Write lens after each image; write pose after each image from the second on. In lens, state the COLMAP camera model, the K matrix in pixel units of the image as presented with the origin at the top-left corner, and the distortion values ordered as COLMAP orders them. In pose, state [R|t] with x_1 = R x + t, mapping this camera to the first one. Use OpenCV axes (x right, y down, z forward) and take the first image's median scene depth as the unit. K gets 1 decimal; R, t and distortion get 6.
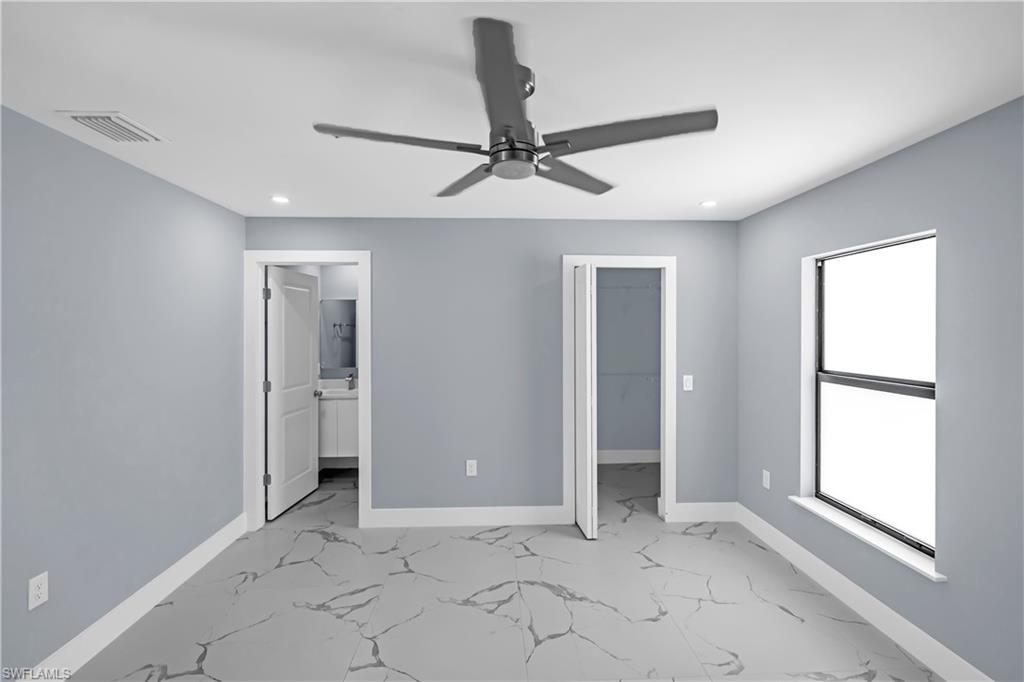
lens RADIAL K [[456.1, 0, 512.3], [0, 456.1, 323.3], [0, 0, 1]] dist [-0.002343, -0.000028]
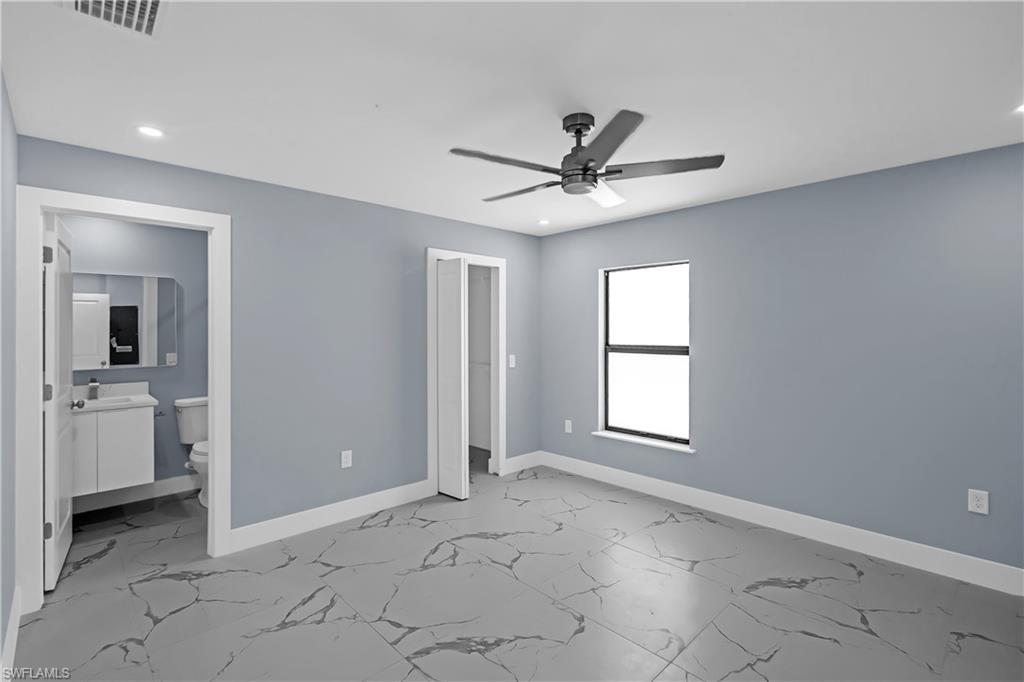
lens RADIAL K [[472.3, 0, 510.2], [0, 472.3, 323.4], [0, 0, 1]] dist [0.000602, 0.000332]
pose [[0.757528, 0.009249, 0.652737, -0.520301], [-0.010030, 0.999947, -0.002528, 0.034275], [-0.652725, -0.004632, 0.757580, 0.029133]]
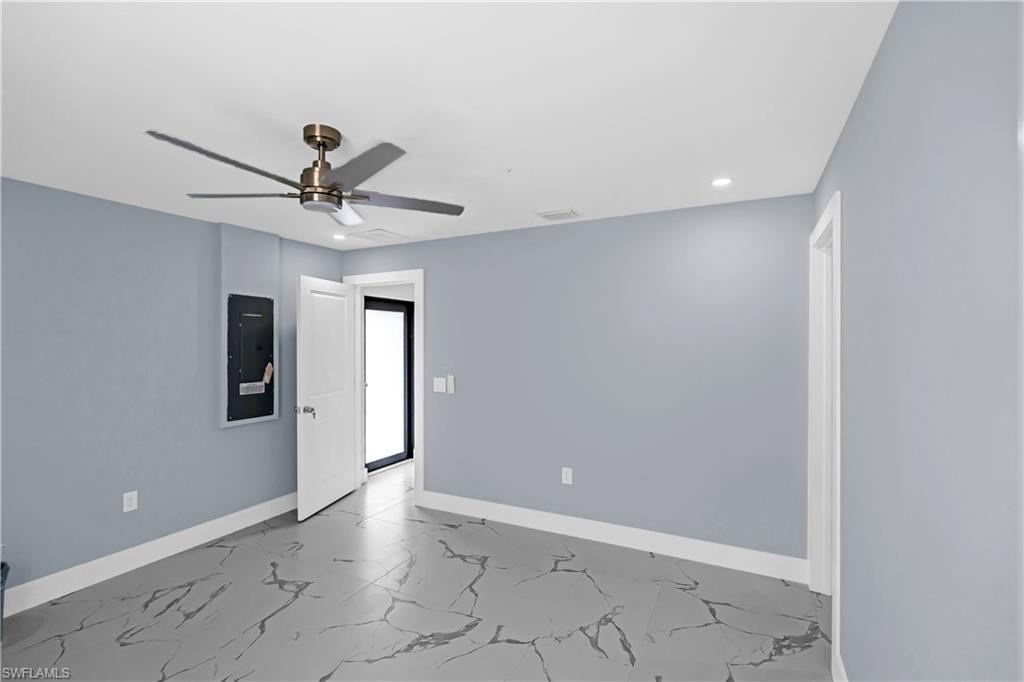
lens RADIAL K [[467.4, 0, 507.1], [0, 467.4, 335.0], [0, 0, 1]] dist [0.000660, 0.000571]
pose [[-0.505013, 0.003042, -0.863106, 0.414359], [0.016374, 0.999848, -0.006057, 0.012106], [0.862956, -0.017191, -0.504986, 1.007023]]
